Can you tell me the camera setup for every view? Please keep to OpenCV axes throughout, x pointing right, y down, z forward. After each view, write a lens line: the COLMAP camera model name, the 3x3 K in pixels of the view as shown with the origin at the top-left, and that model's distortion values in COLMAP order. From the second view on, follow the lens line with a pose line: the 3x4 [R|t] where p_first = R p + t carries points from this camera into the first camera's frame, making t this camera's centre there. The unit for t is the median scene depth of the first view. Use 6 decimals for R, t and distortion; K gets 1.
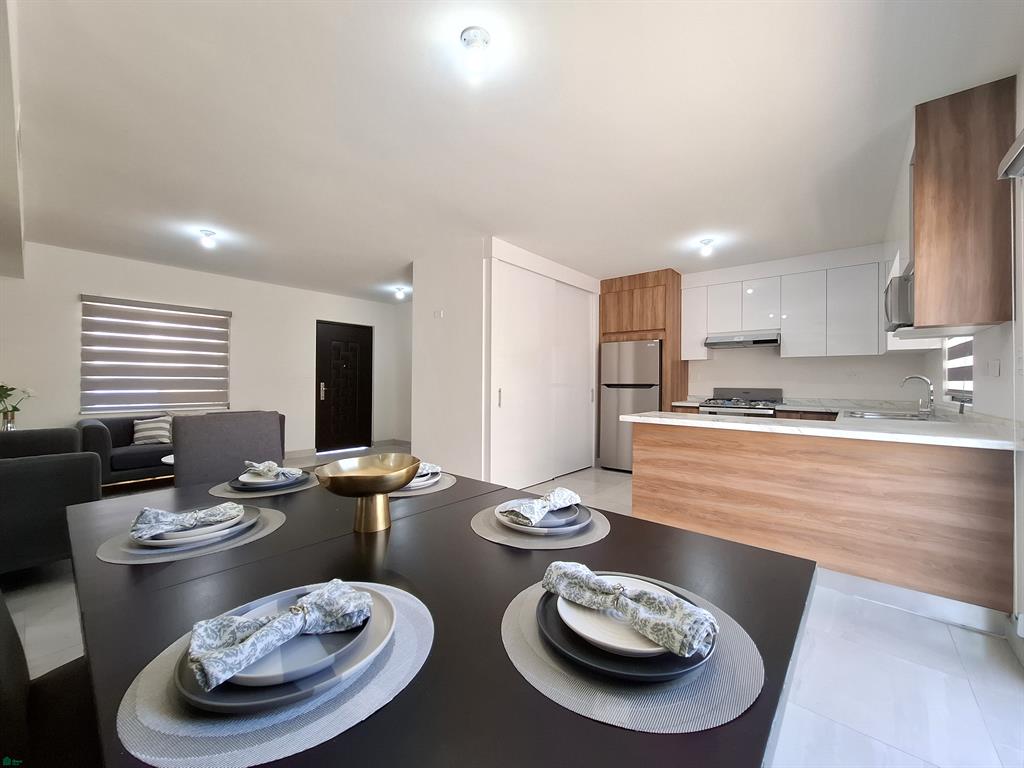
lens RADIAL K [[402.7, 0, 516.0], [0, 402.7, 379.2], [0, 0, 1]] dist [-0.003035, -0.000402]
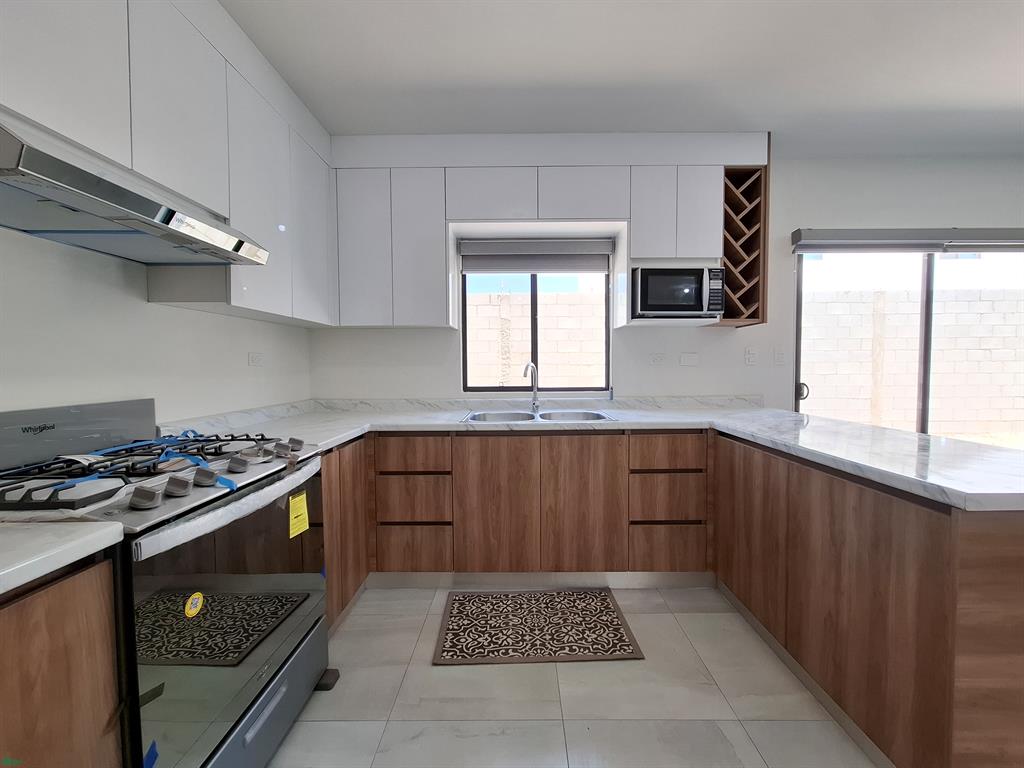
lens RADIAL K [[402.7, 0, 516.0], [0, 402.7, 379.2], [0, 0, 1]] dist [-0.003035, -0.000402]
pose [[-0.631602, -0.028130, 0.774783, 0.220064], [0.000325, 0.999332, 0.036547, -0.003947], [-0.775293, 0.023335, -0.631171, 0.939704]]
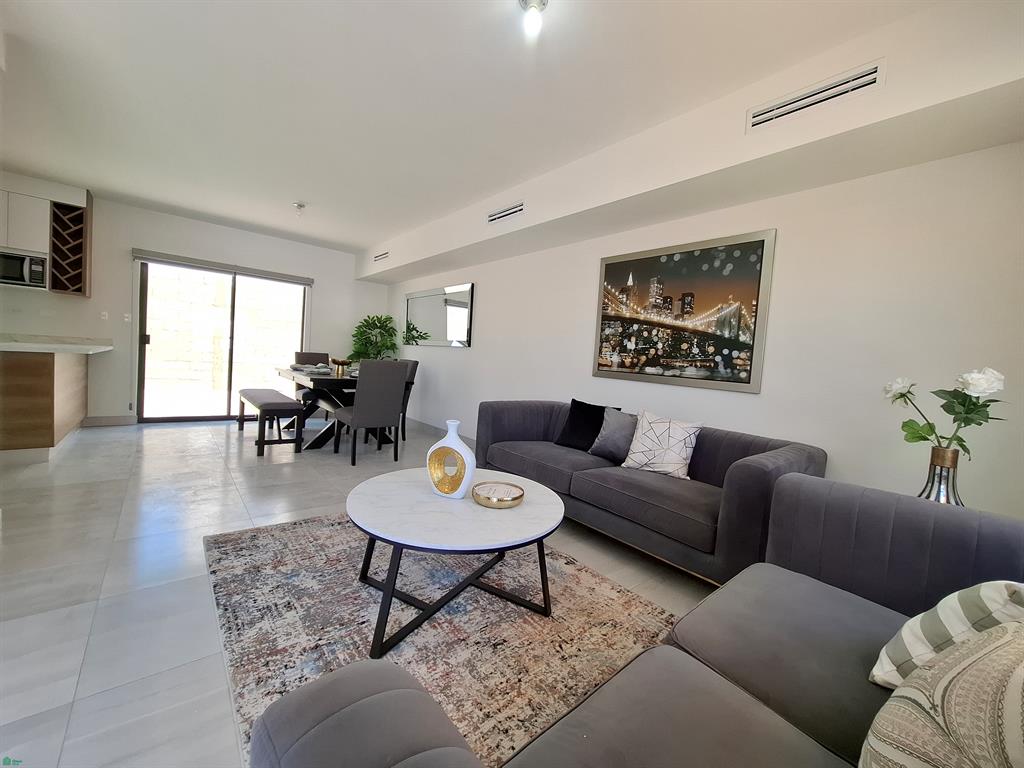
lens RADIAL K [[402.7, 0, 516.0], [0, 402.7, 379.2], [0, 0, 1]] dist [-0.003035, -0.000402]
pose [[-0.984022, -0.078583, 0.159765, -0.655887], [-0.072483, 0.996413, 0.043670, 0.021262], [-0.162624, 0.031392, -0.986189, 1.109022]]
